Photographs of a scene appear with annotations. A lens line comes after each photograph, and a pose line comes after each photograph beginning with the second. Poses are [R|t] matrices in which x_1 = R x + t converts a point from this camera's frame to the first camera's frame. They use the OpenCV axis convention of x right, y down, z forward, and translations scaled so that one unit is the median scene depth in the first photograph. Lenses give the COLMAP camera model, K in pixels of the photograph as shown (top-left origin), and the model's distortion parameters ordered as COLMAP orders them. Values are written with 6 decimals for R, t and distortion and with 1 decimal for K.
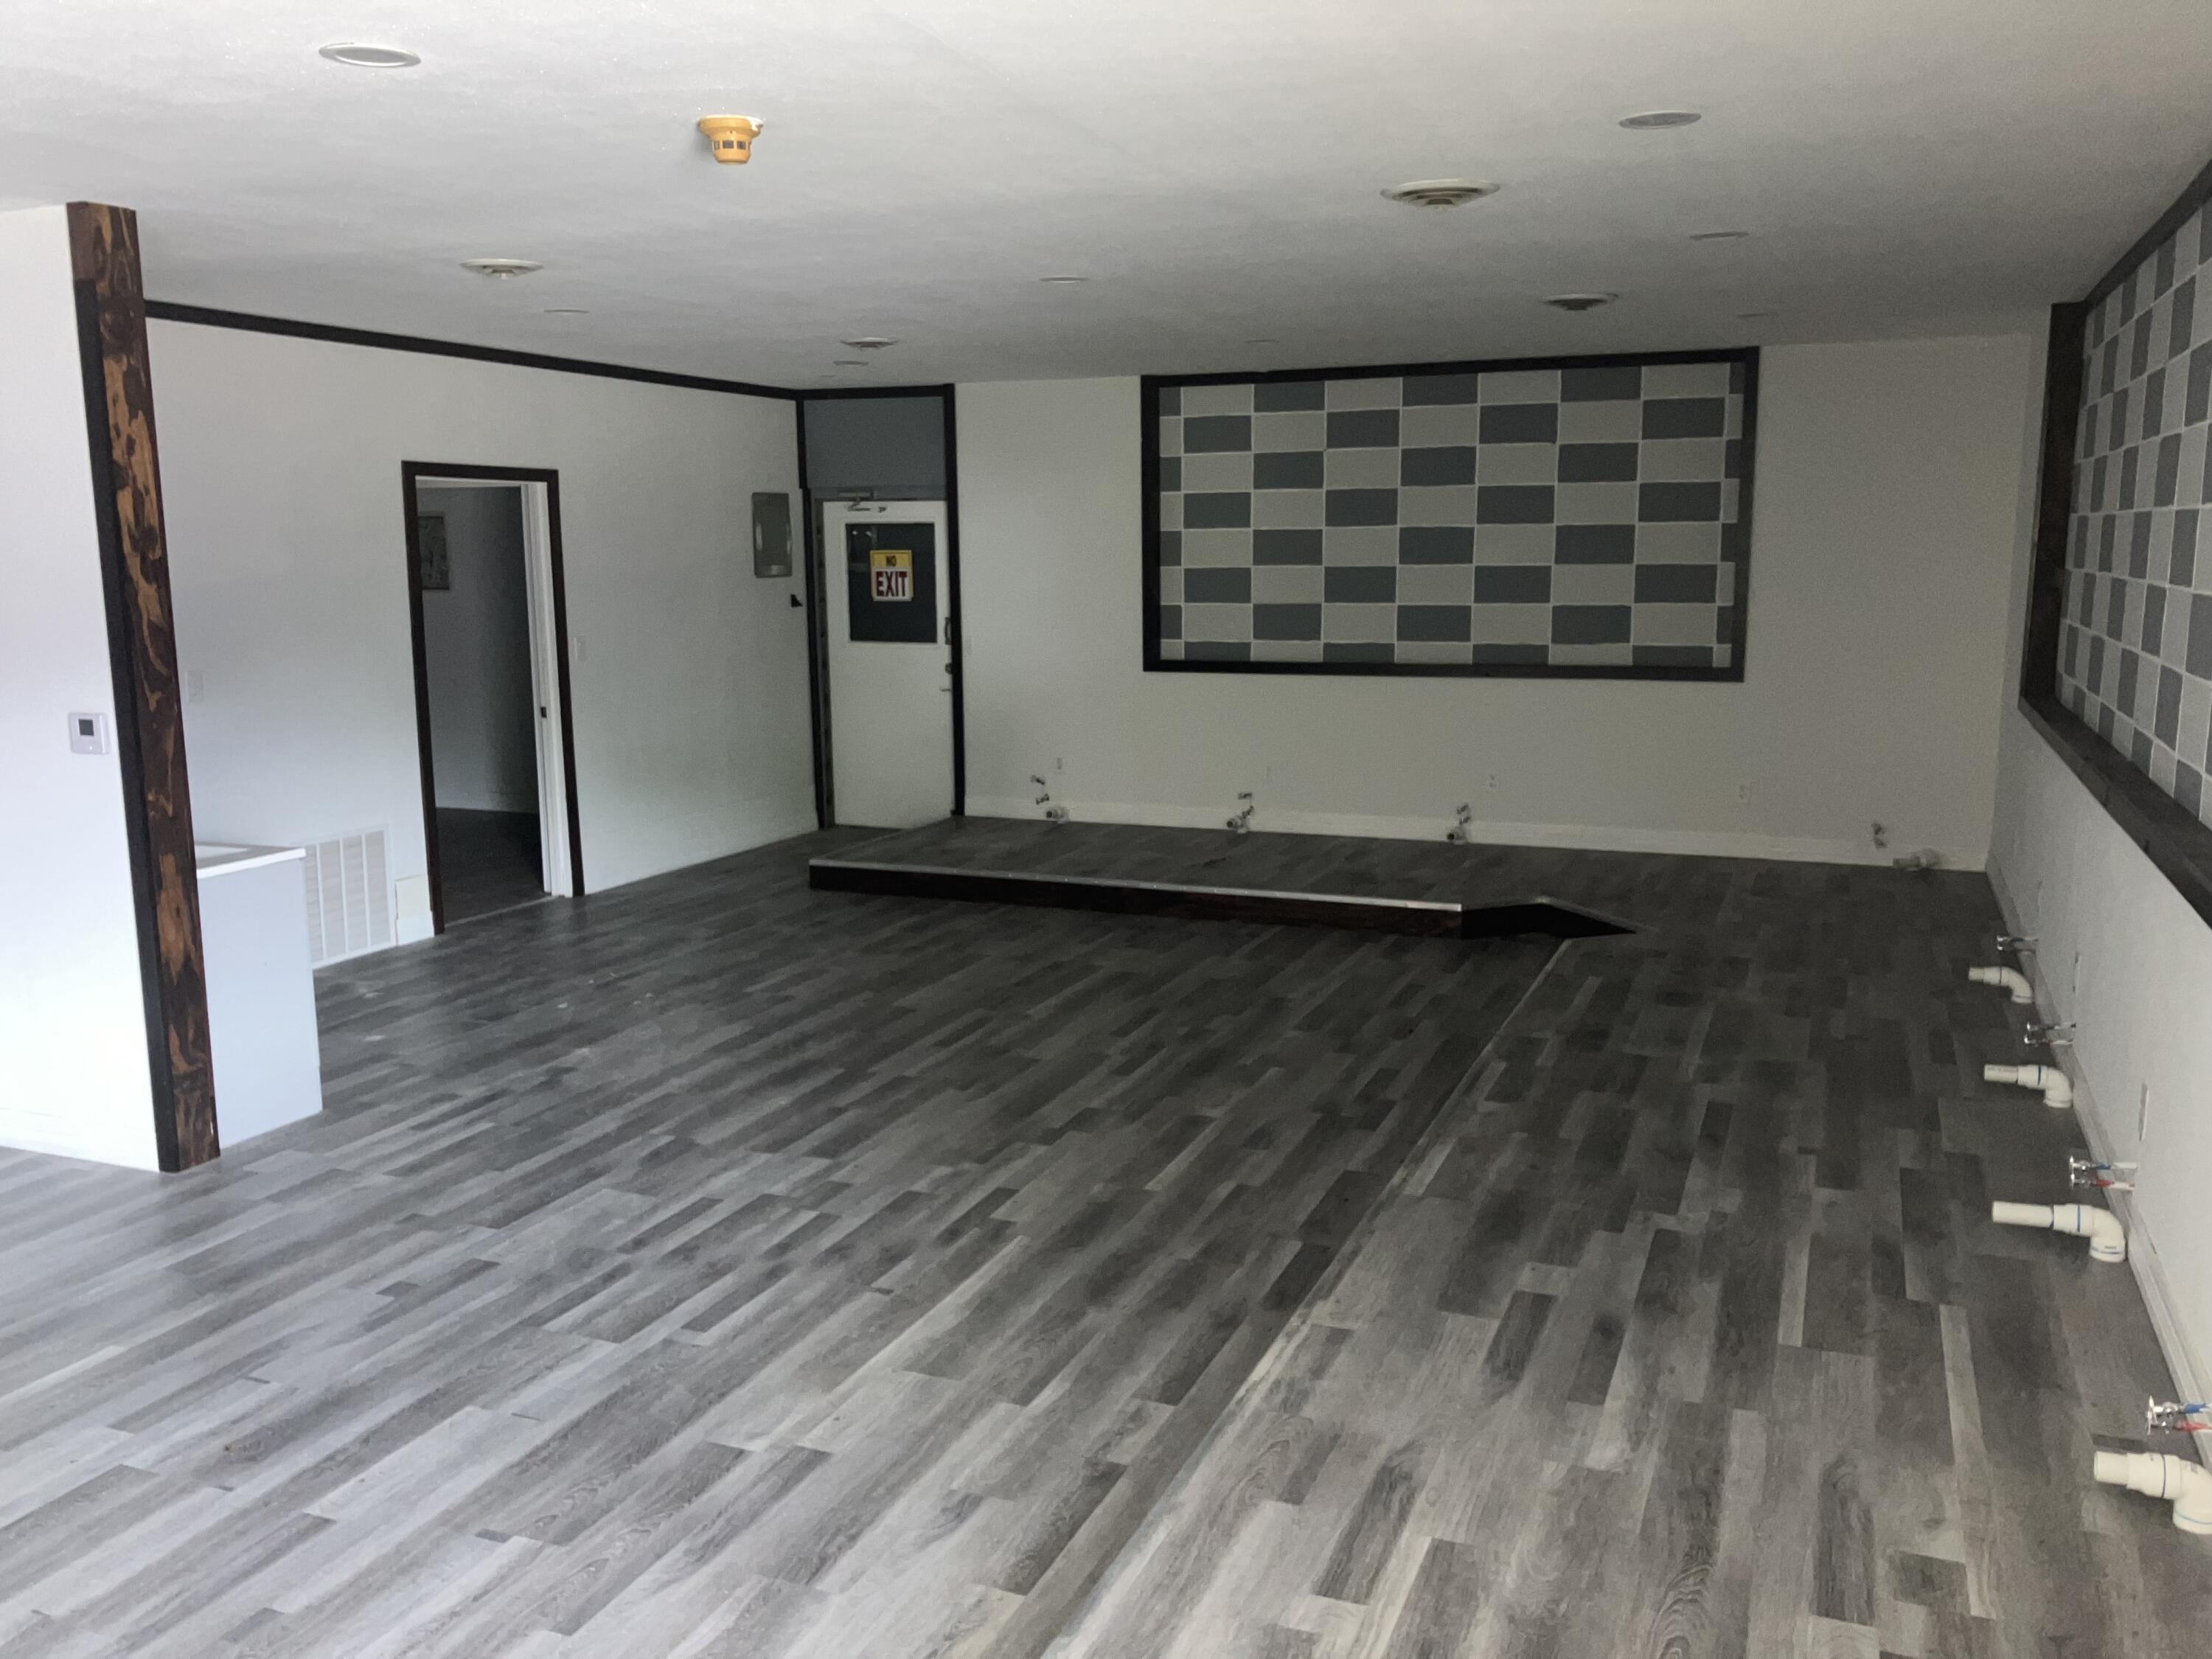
lens RADIAL K [[1781.5, 0, 1085.5], [0, 1781.5, 830.4], [0, 0, 1]] dist [0.039837, -0.047191]
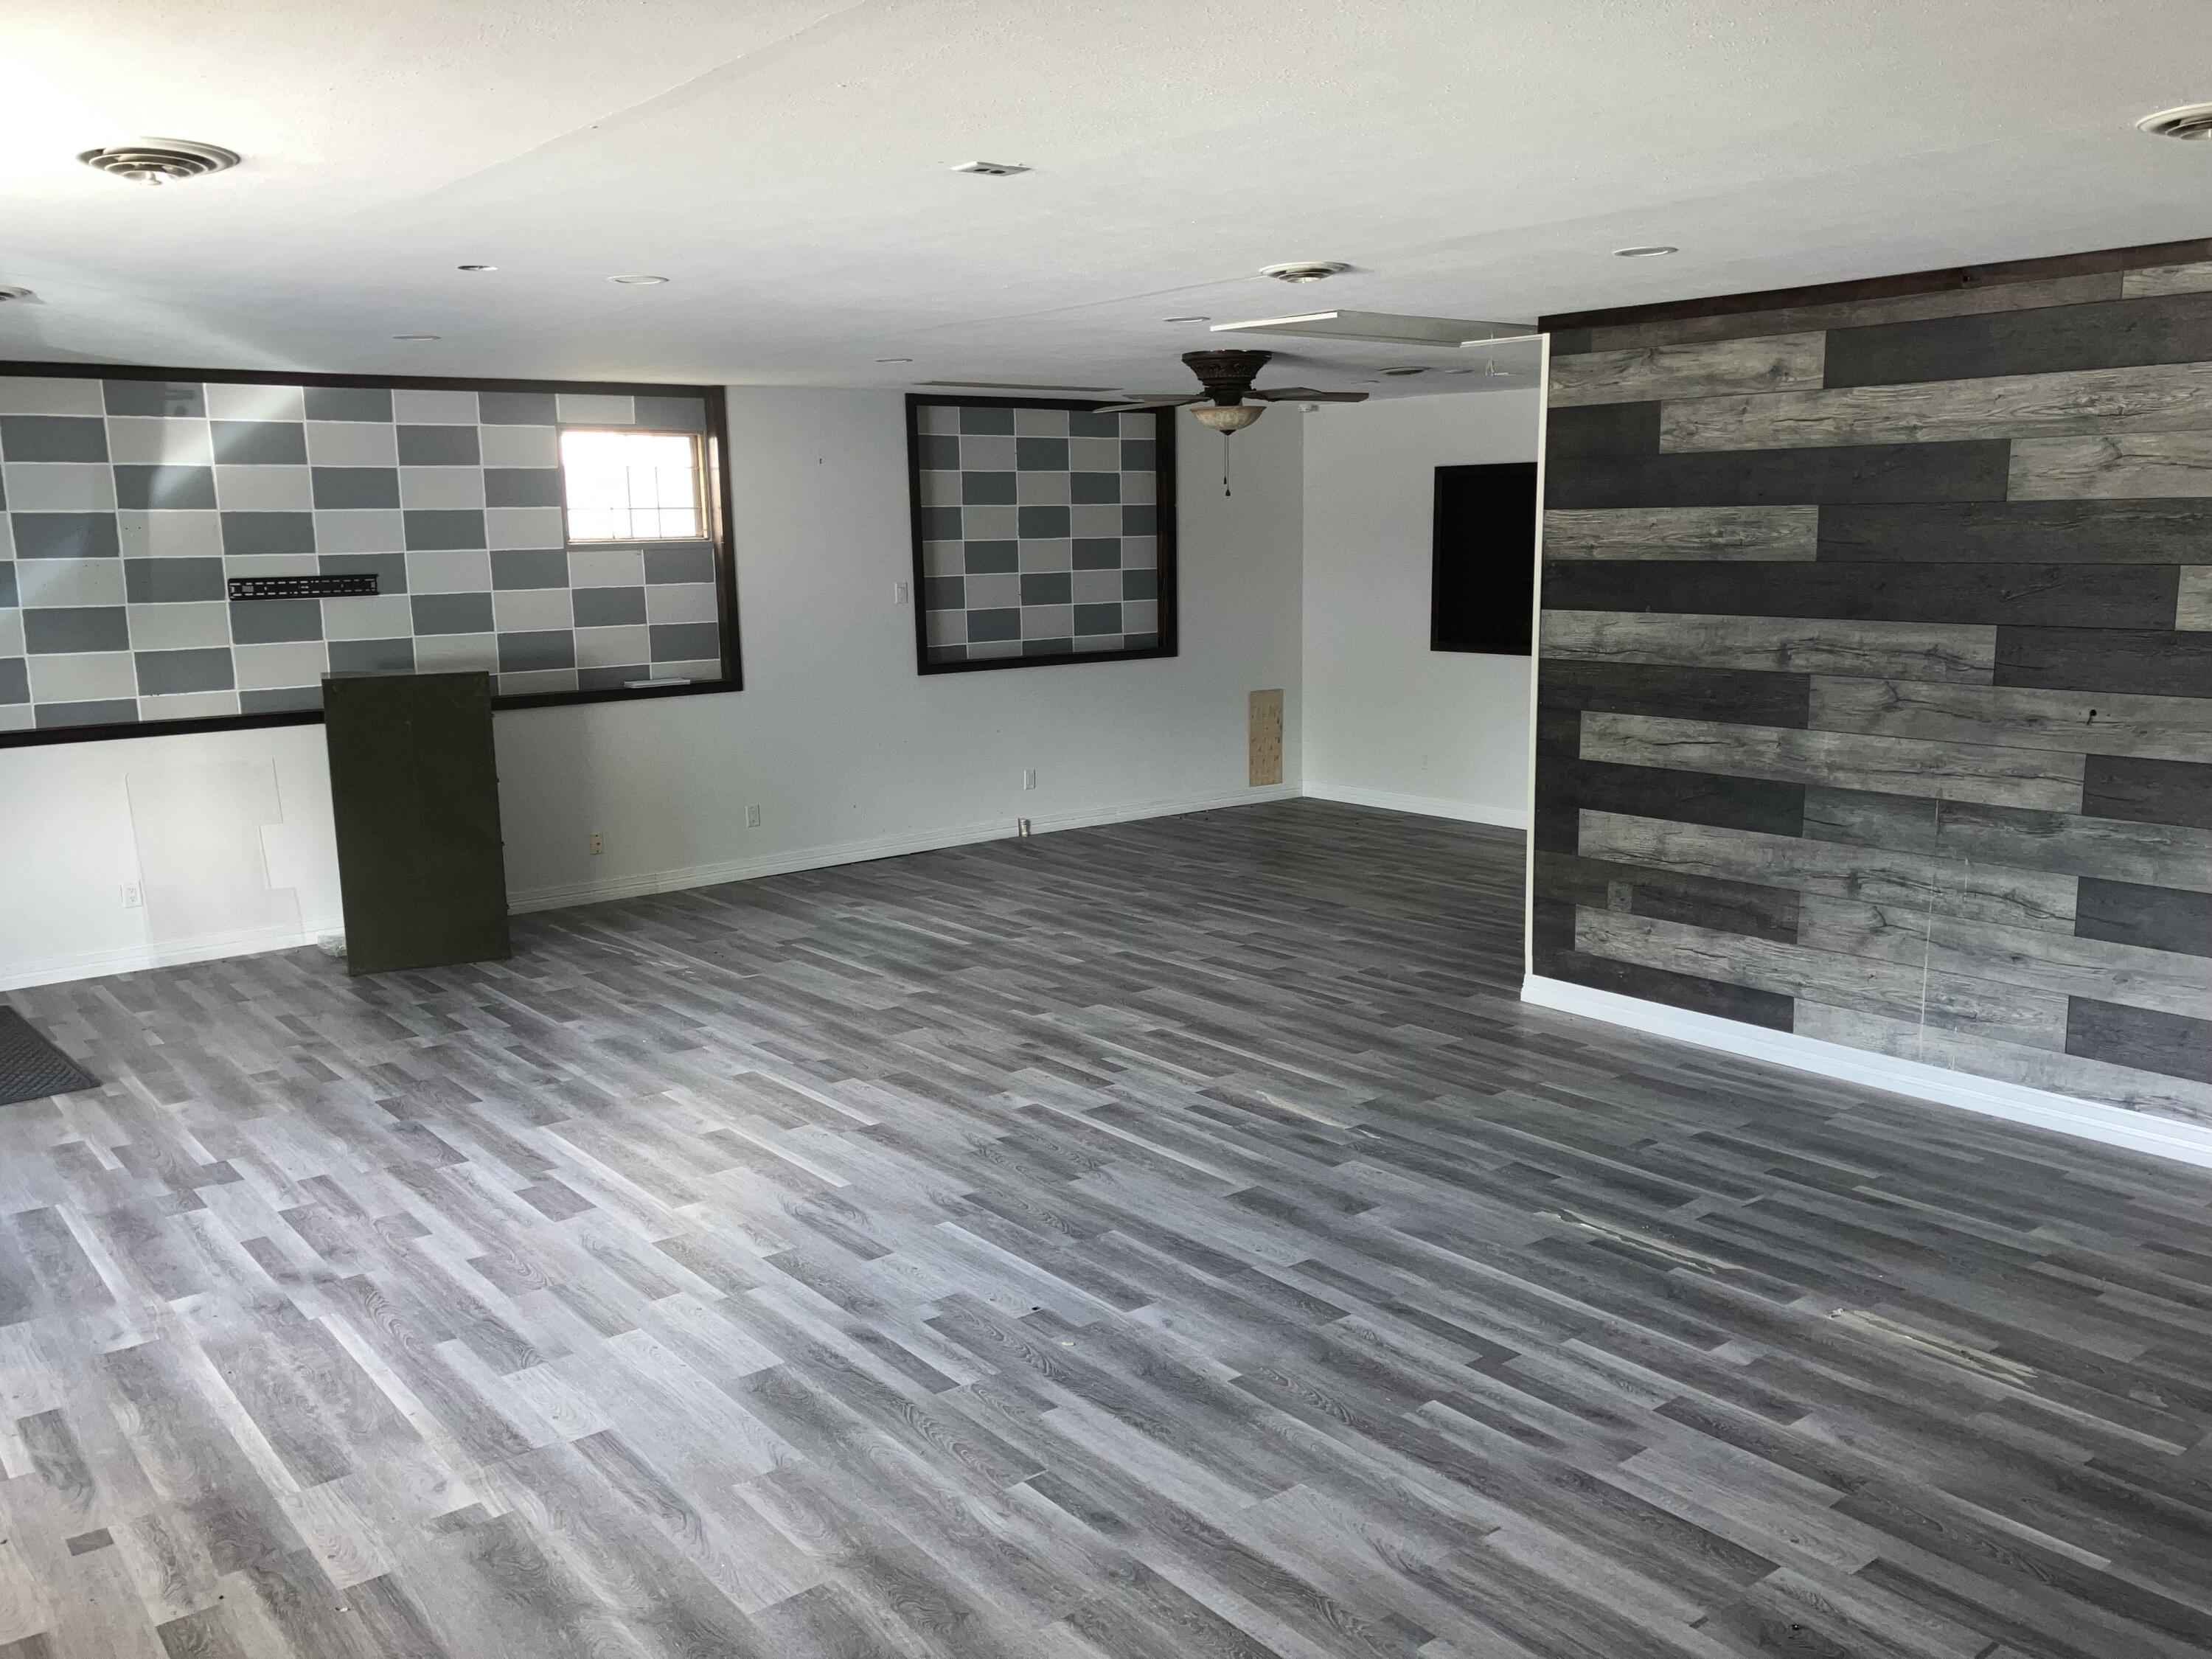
lens RADIAL K [[1781.5, 0, 1095.3], [0, 1781.5, 838.2], [0, 0, 1]] dist [0.039837, -0.047191]
pose [[0.467929, -0.146897, 0.871472, -1.453384], [0.167183, 0.982998, 0.075929, -0.105151], [-0.867809, 0.110166, 0.484532, 0.738222]]
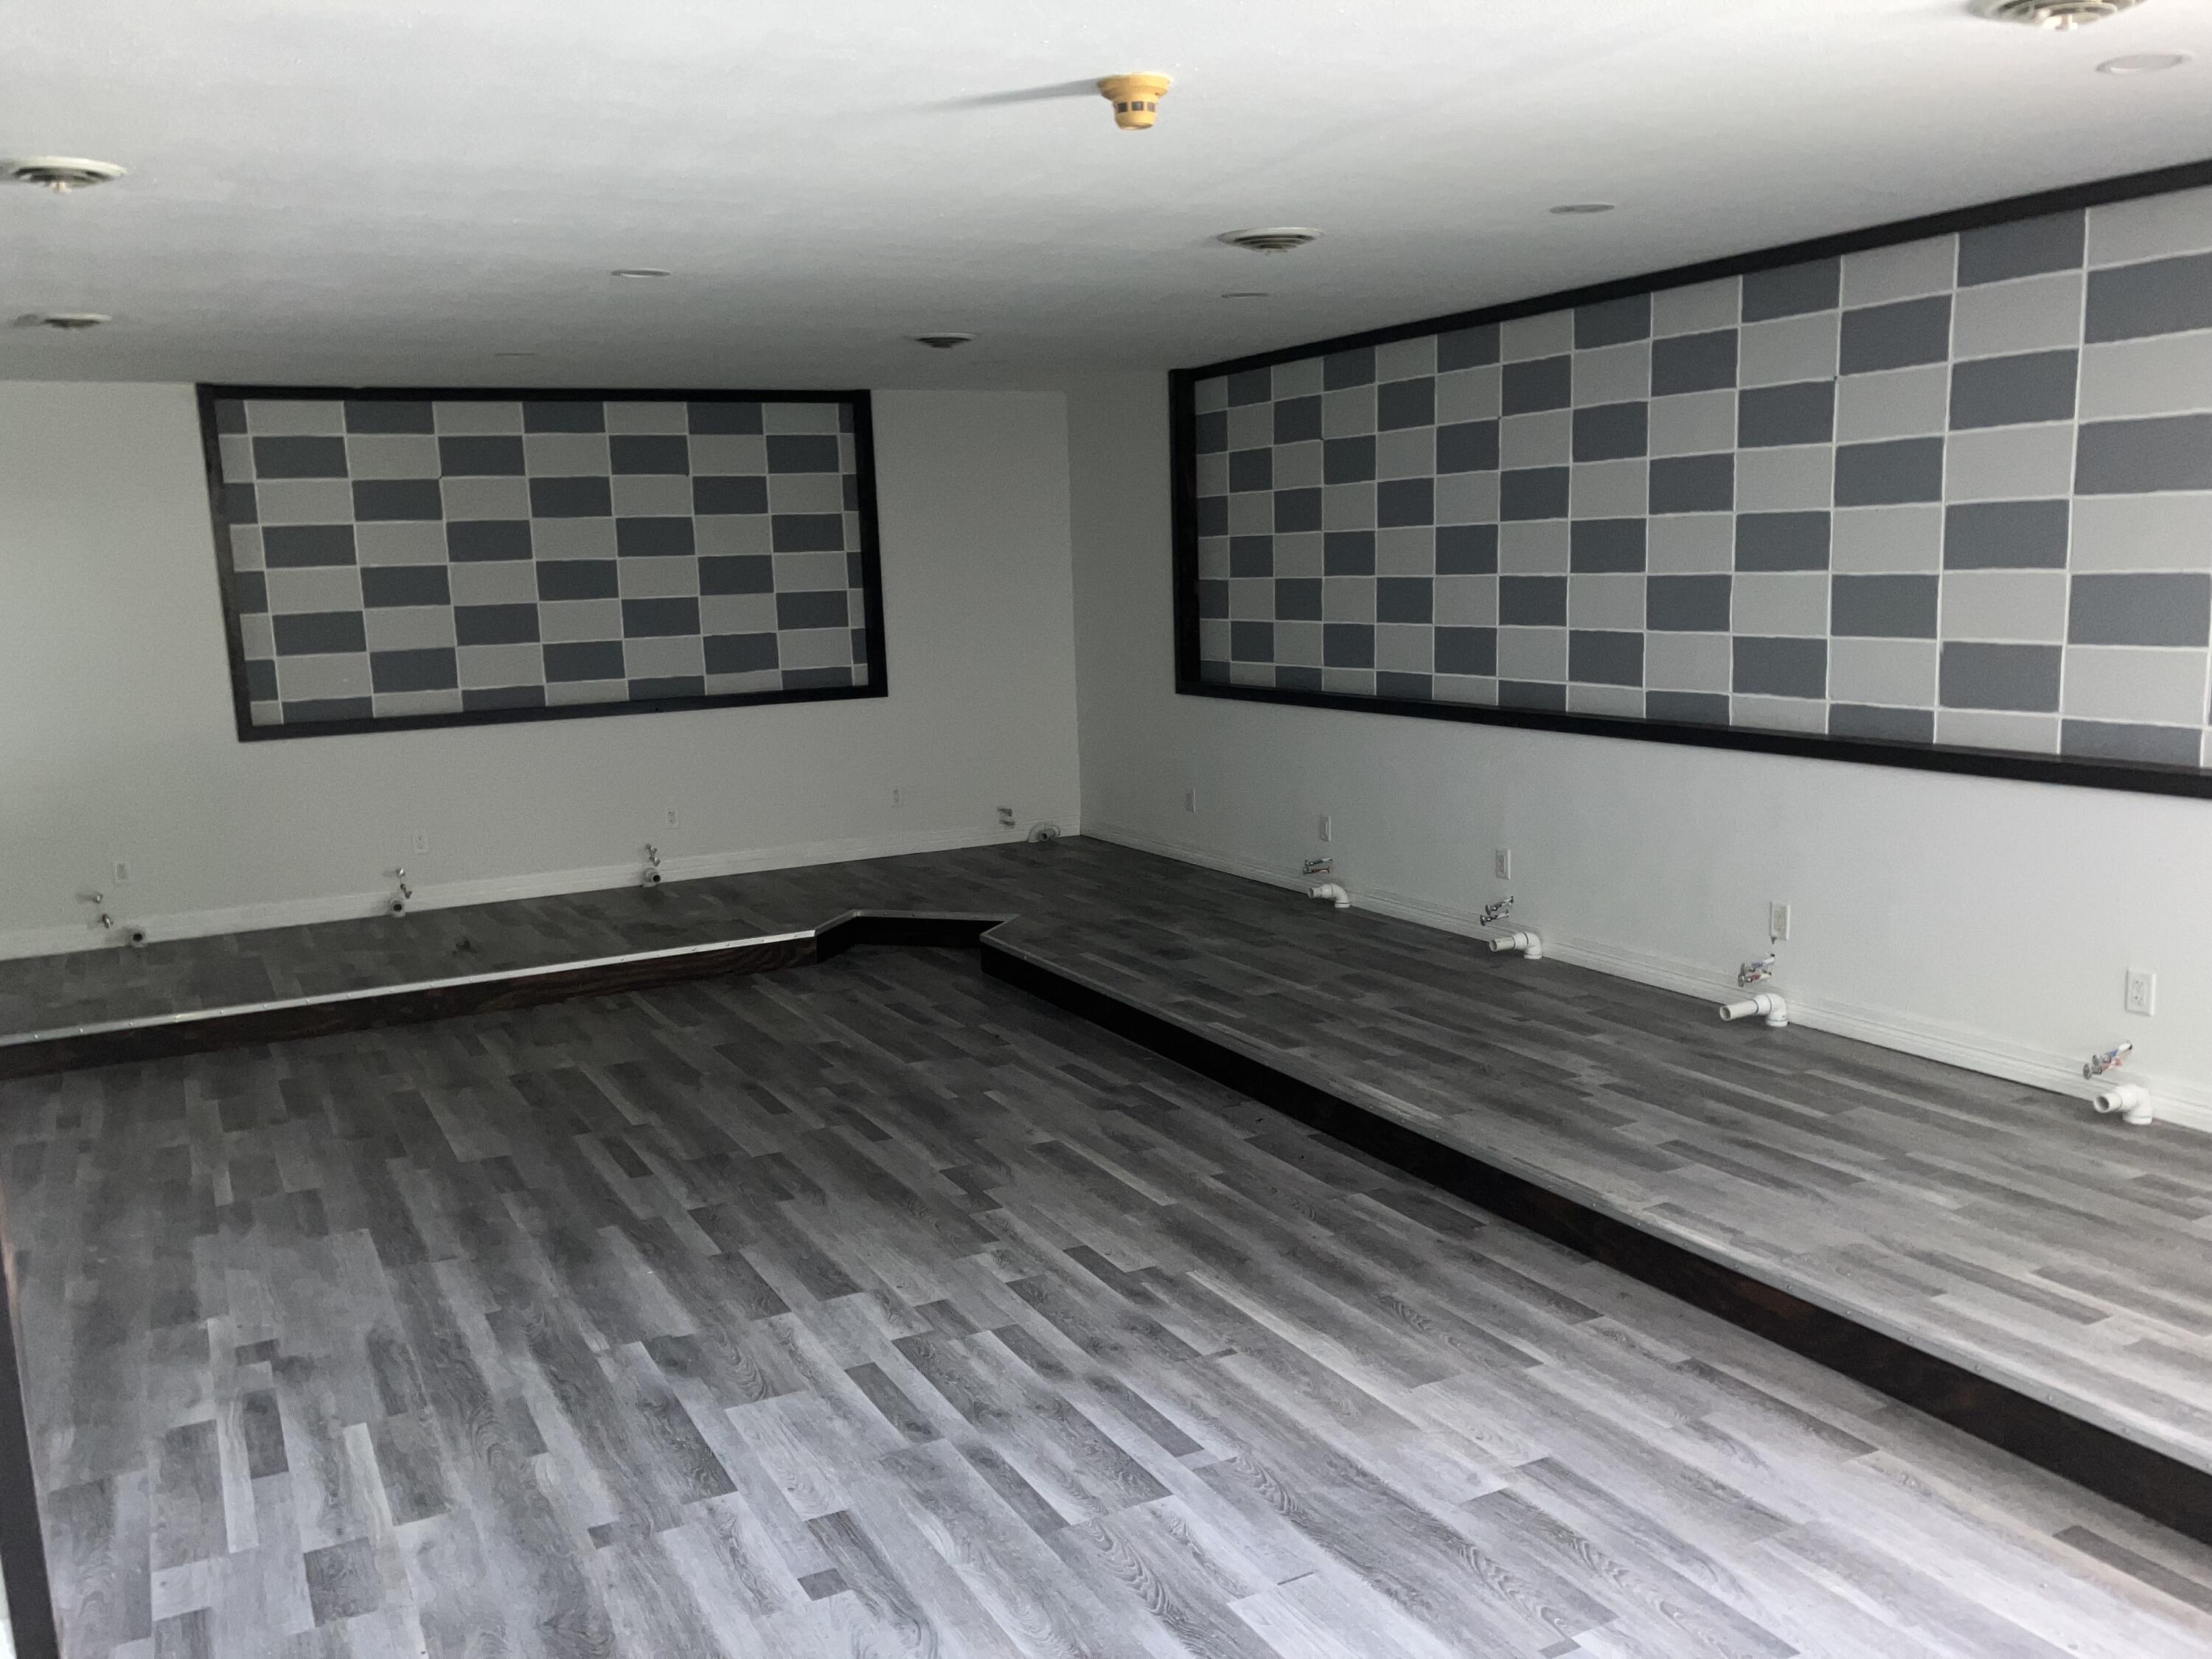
lens RADIAL K [[1781.5, 0, 1106.1], [0, 1781.5, 824.6], [0, 0, 1]] dist [0.039837, -0.047191]
pose [[0.649706, -0.129984, 0.748990, -0.635641], [0.151845, 0.987608, 0.039679, -0.047350], [-0.744866, 0.087951, 0.661392, 0.315552]]
